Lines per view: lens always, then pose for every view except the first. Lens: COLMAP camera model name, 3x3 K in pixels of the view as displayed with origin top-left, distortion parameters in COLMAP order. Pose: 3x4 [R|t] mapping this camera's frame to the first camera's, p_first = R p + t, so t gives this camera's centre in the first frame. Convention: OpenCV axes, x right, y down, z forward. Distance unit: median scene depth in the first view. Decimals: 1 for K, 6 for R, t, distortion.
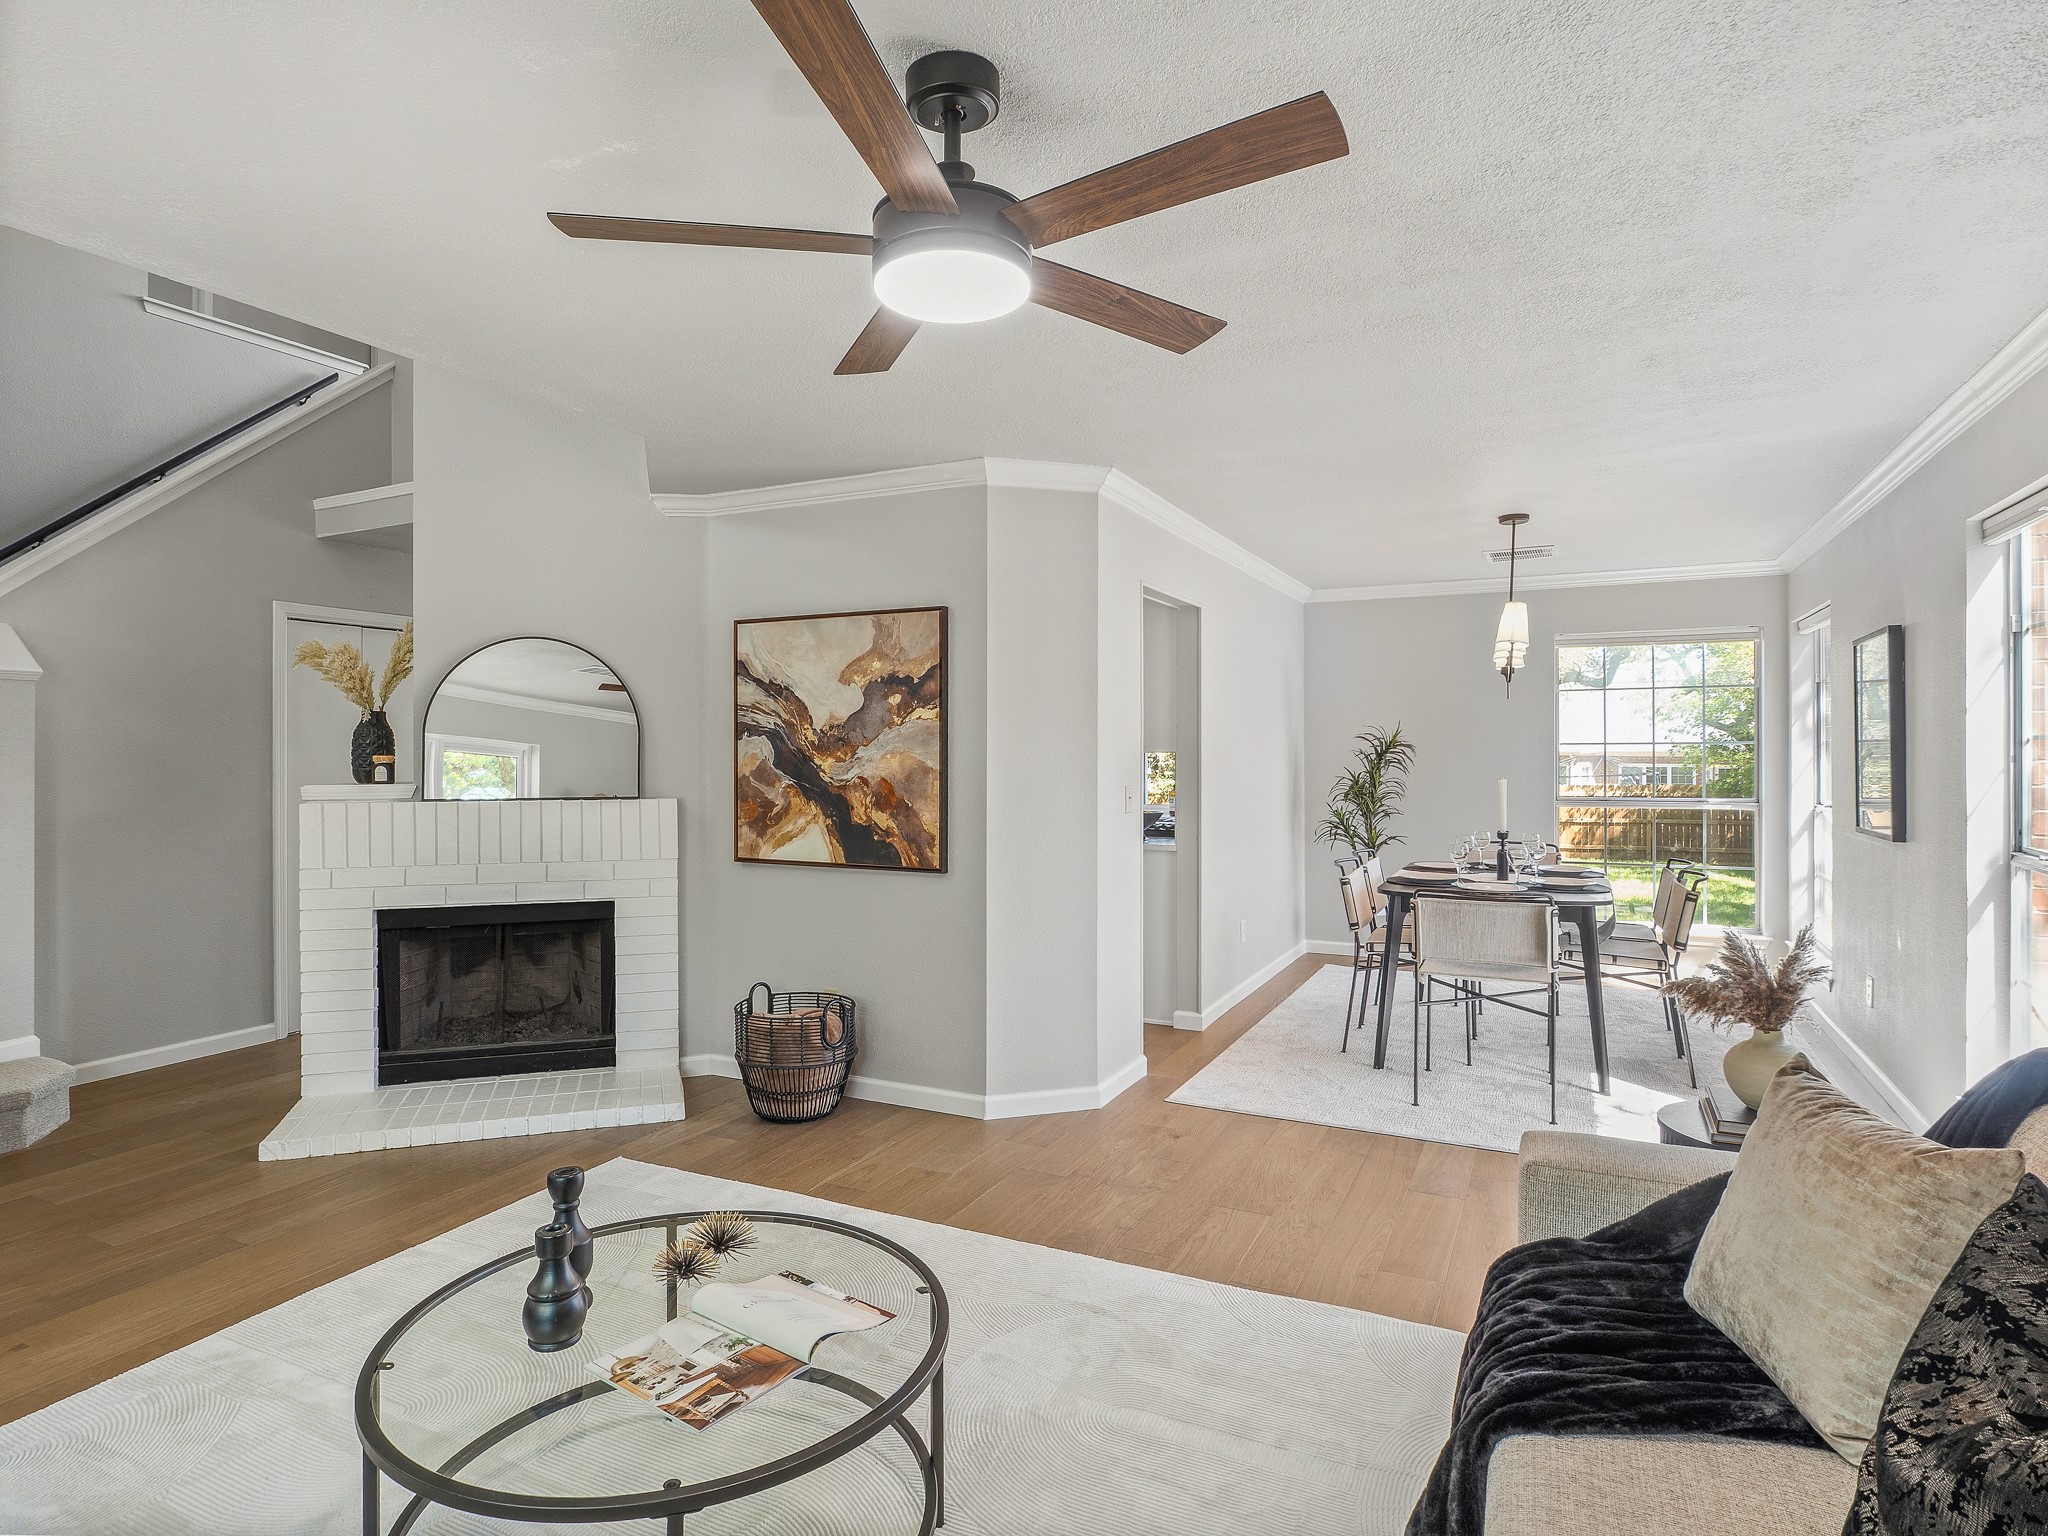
lens RADIAL K [[1128.7, 0, 1003.4], [0, 1128.7, 754.7], [0, 0, 1]] dist [-0.006327, -0.004332]
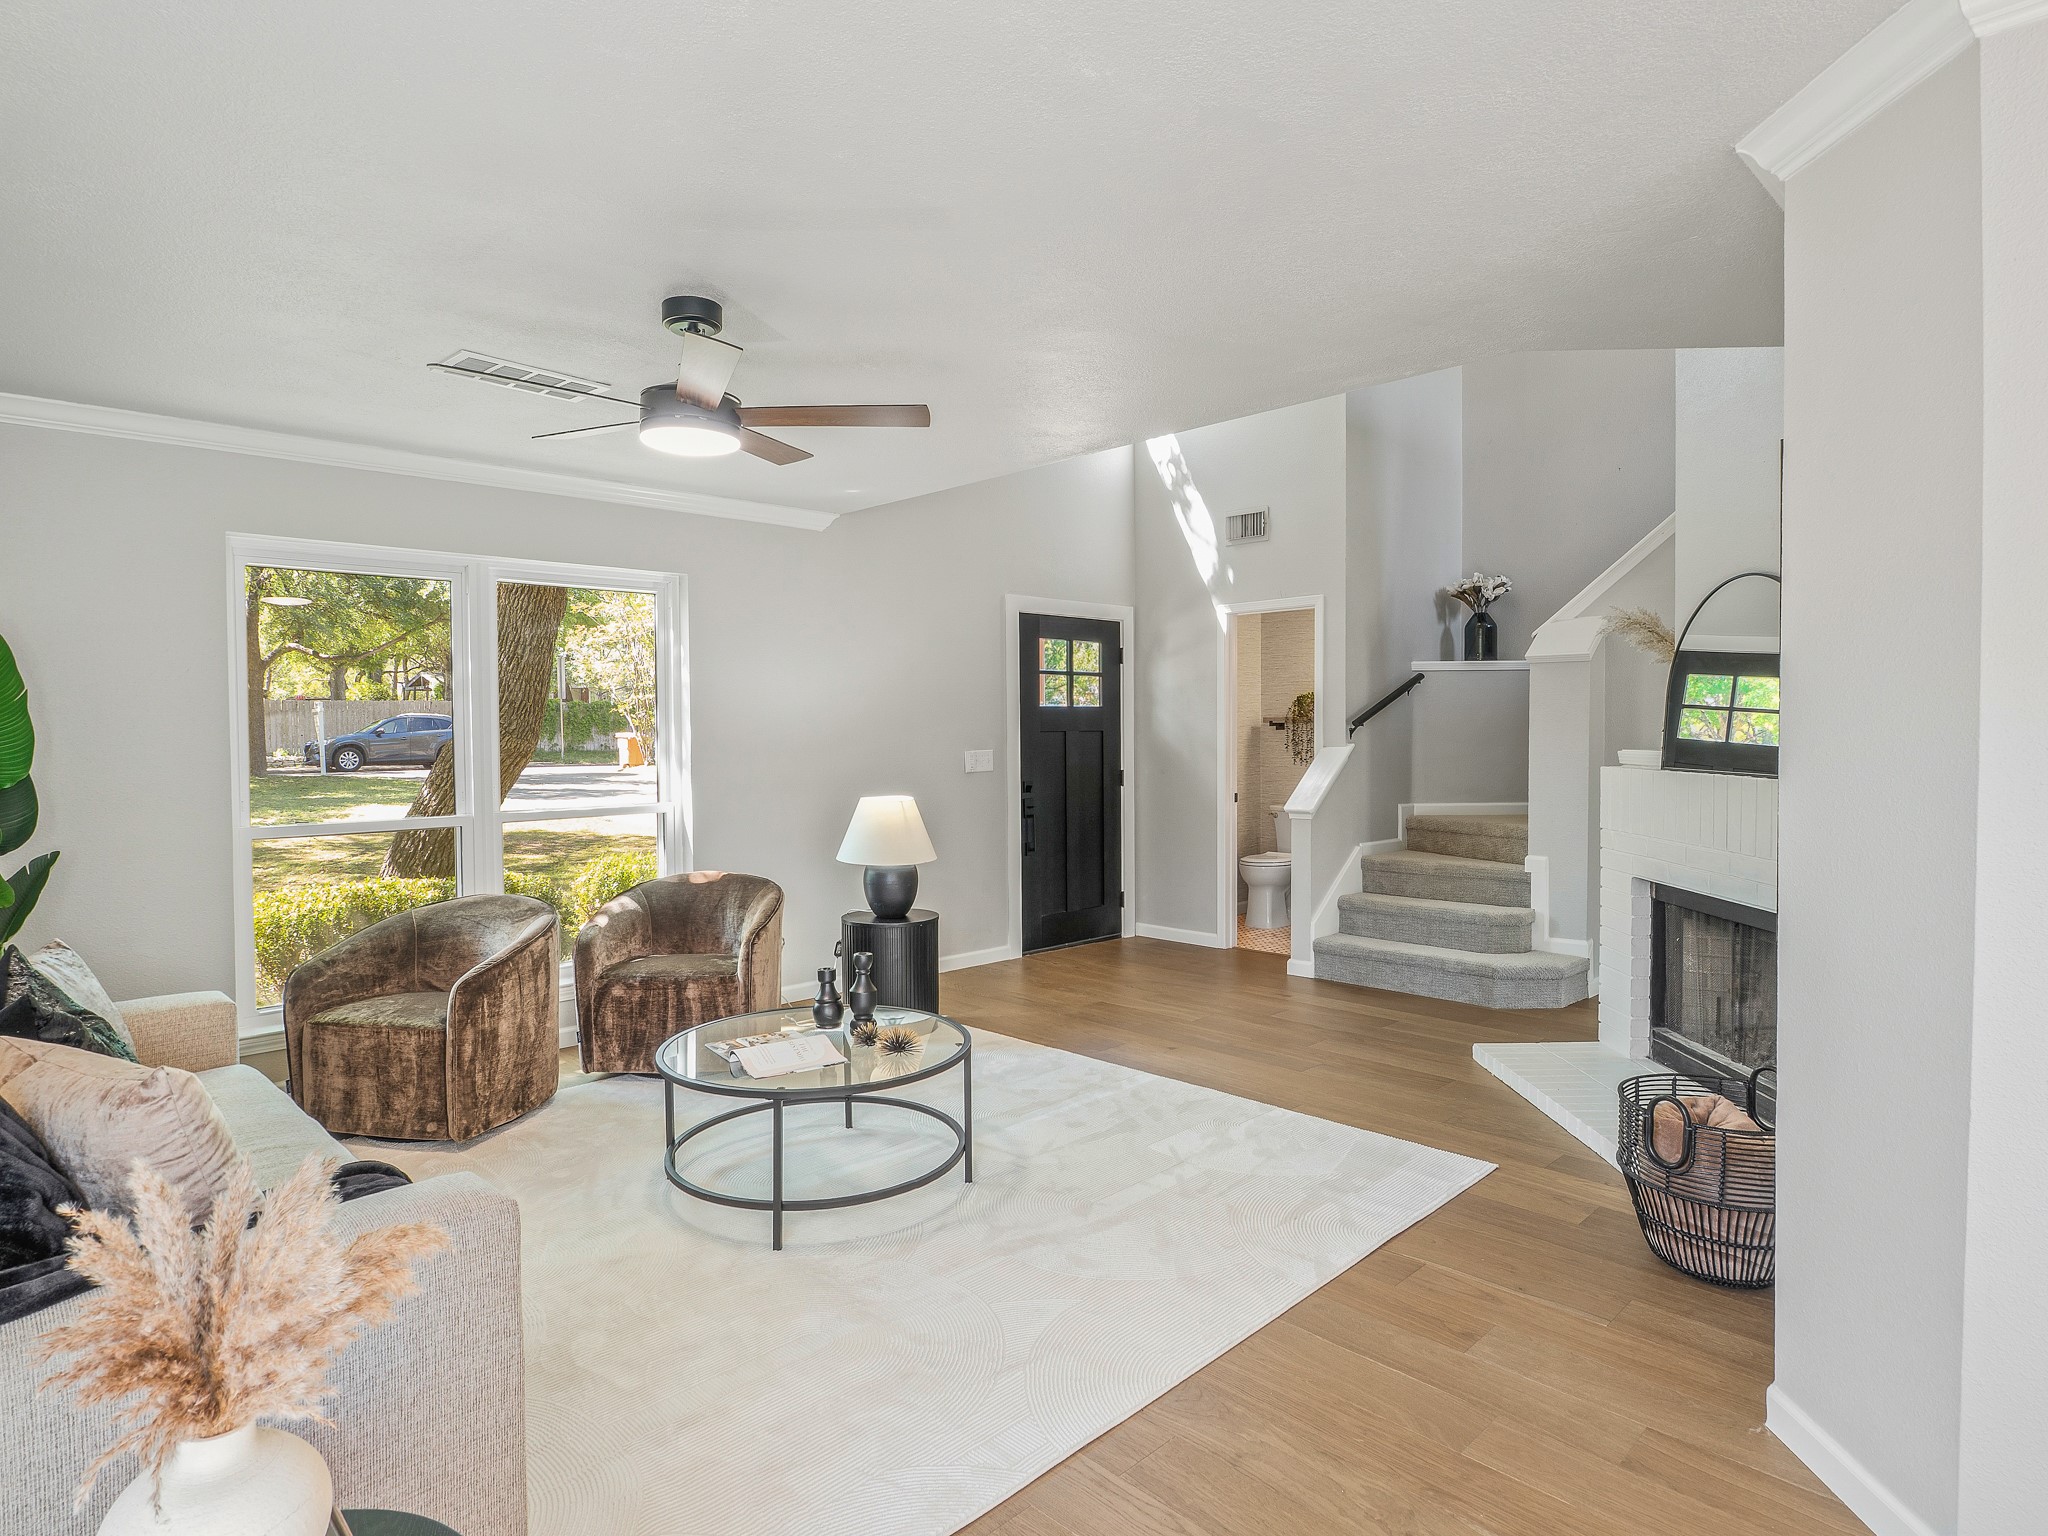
lens RADIAL K [[1128.7, 0, 1025.4], [0, 1128.7, 764.8], [0, 0, 1]] dist [-0.006327, -0.004332]
pose [[-0.330393, 0.028709, -0.943407, 0.614093], [0.004034, 0.999571, 0.029005, 0.010705], [0.943835, 0.005777, -0.330367, 0.928374]]
